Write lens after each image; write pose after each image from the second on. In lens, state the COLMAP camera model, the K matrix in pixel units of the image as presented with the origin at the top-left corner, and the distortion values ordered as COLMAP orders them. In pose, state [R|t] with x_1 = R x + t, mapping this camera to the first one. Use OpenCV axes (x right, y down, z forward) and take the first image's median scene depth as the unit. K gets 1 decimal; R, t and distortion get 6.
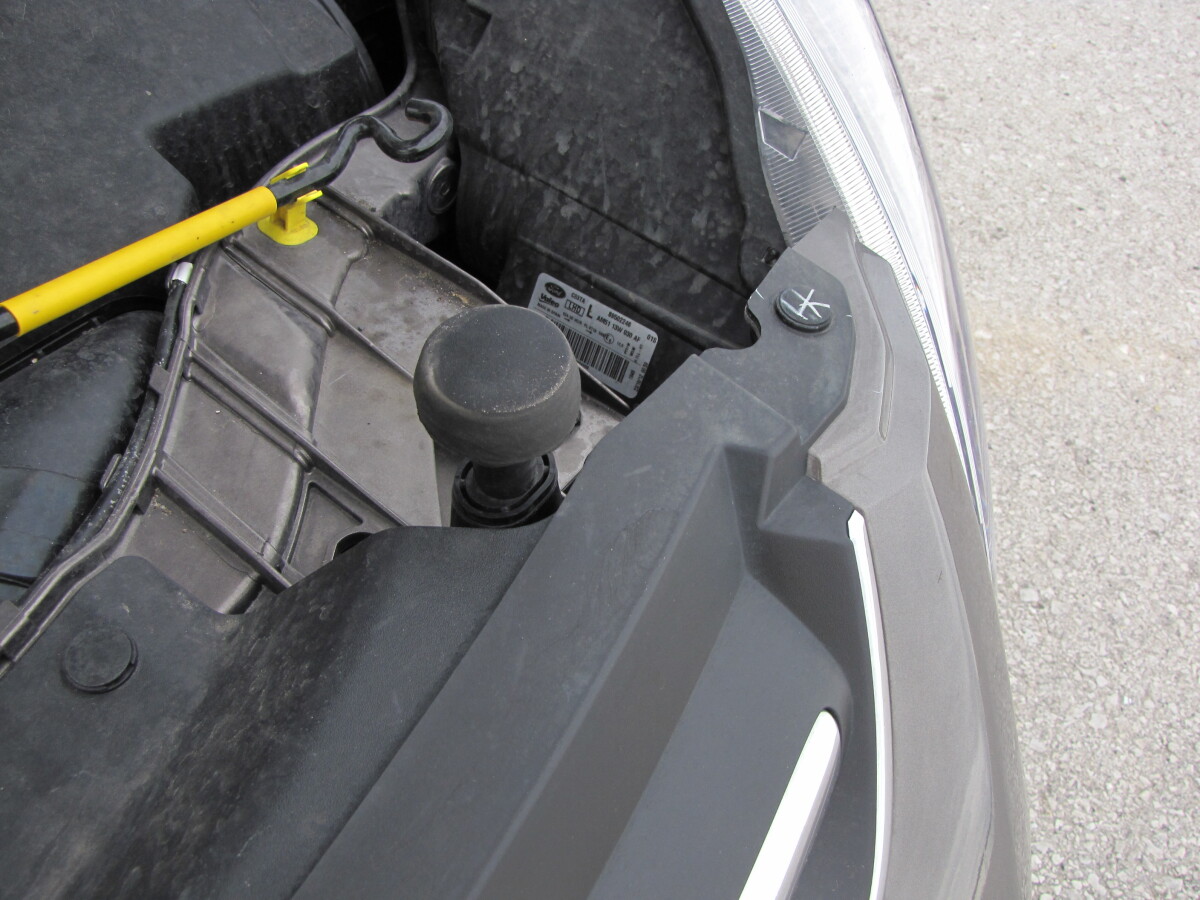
lens RADIAL K [[1026.8, 0, 600.0], [0, 1026.8, 450.0], [0, 0, 1]] dist [-0.194532, 0.164362]
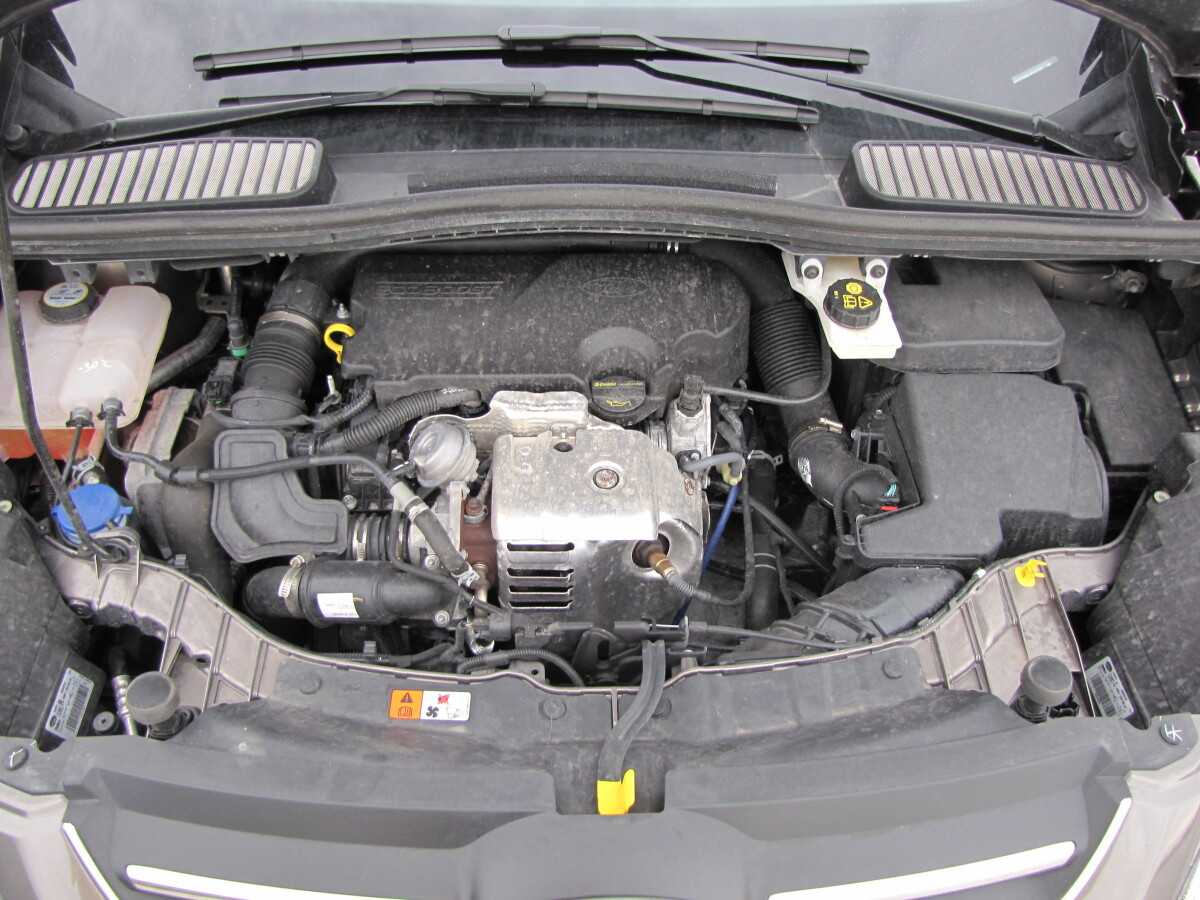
lens RADIAL K [[1026.8, 0, 600.0], [0, 1026.8, 450.0], [0, 0, 1]] dist [-0.194532, 0.164362]
pose [[0.626110, 0.518010, -0.582797, 0.347579], [-0.608862, 0.791724, 0.049600, 0.050611], [0.487108, 0.323787, 0.811103, -1.881258]]
